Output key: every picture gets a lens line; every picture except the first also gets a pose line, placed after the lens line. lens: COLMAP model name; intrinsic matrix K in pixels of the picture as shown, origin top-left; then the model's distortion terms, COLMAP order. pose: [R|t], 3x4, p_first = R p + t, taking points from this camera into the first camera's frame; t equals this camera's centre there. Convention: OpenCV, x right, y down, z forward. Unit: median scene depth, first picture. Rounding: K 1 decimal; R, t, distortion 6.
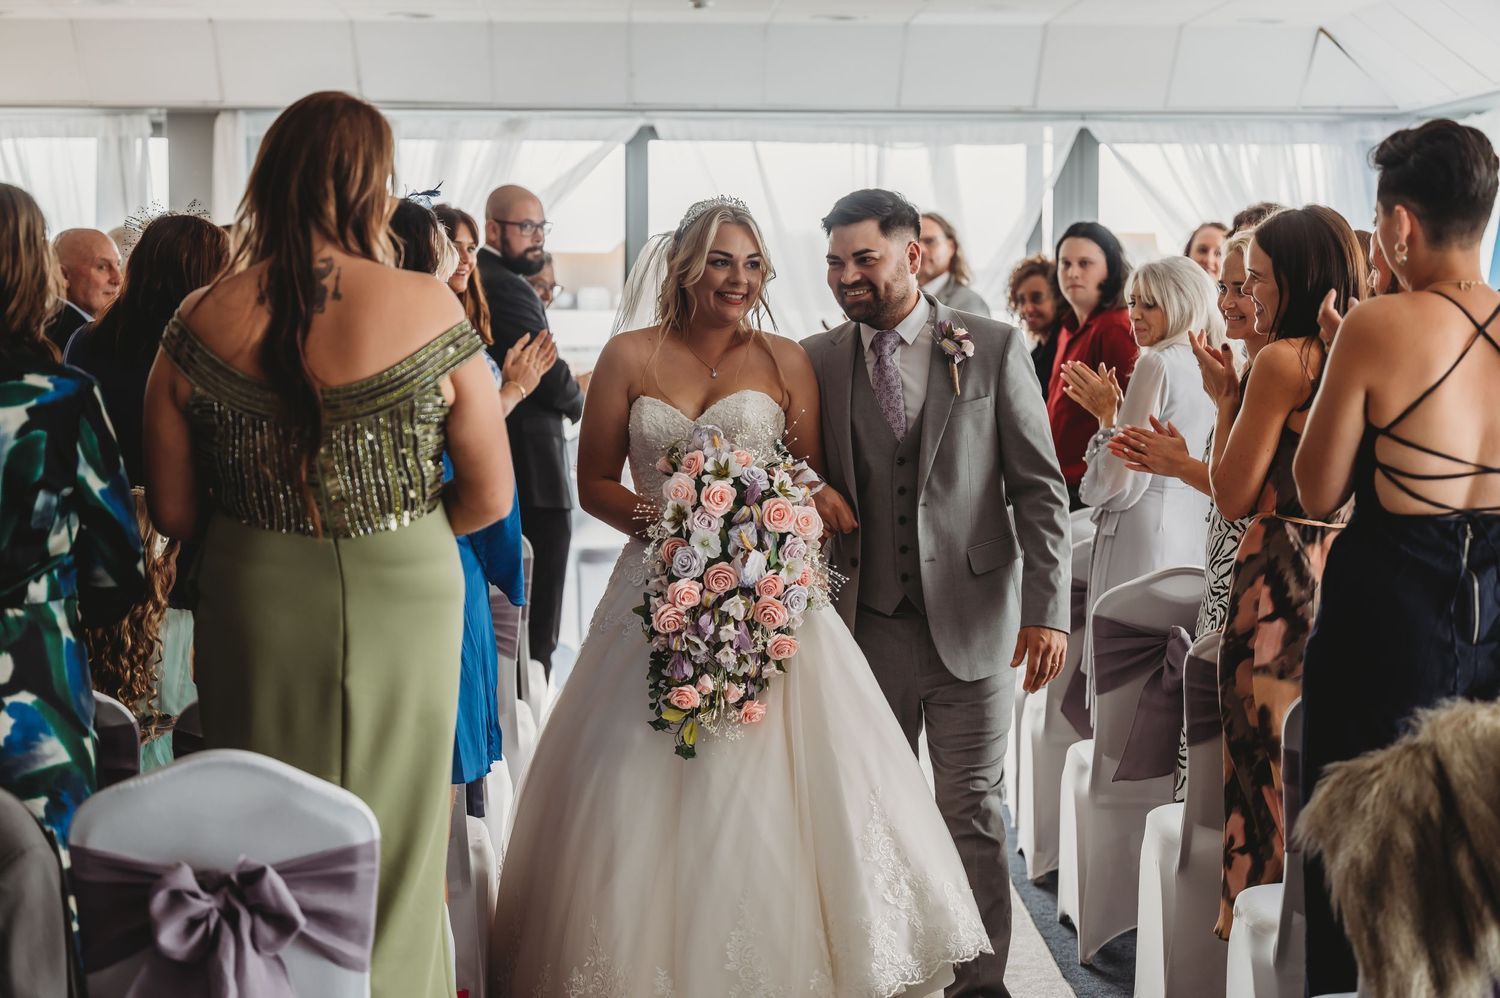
lens RADIAL K [[3316.0, 0, 750.0], [0, 3316.0, 499.0], [0, 0, 1]] dist [-0.014849, 0.090906]
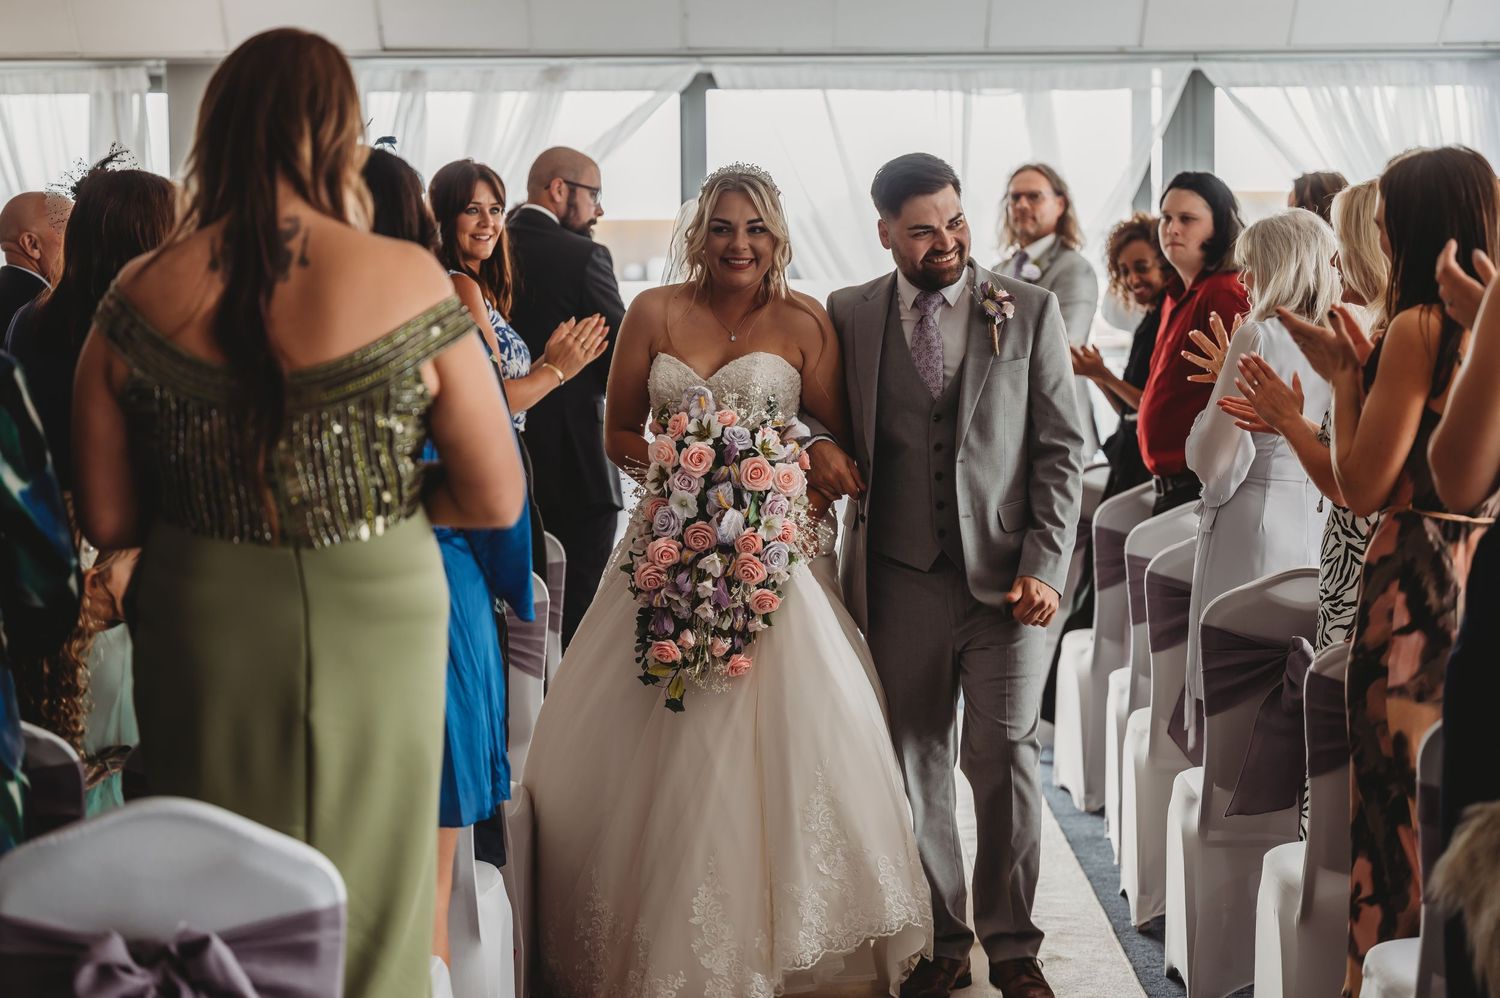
lens RADIAL K [[3350.9, 0, 750.0], [0, 3350.9, 499.0], [0, 0, 1]] dist [0.002416, -0.806114]
pose [[0.998905, -0.005995, -0.046402, 0.026772], [0.006333, 0.999954, 0.007142, -0.005357], [0.046357, -0.007428, 0.998897, 0.120603]]
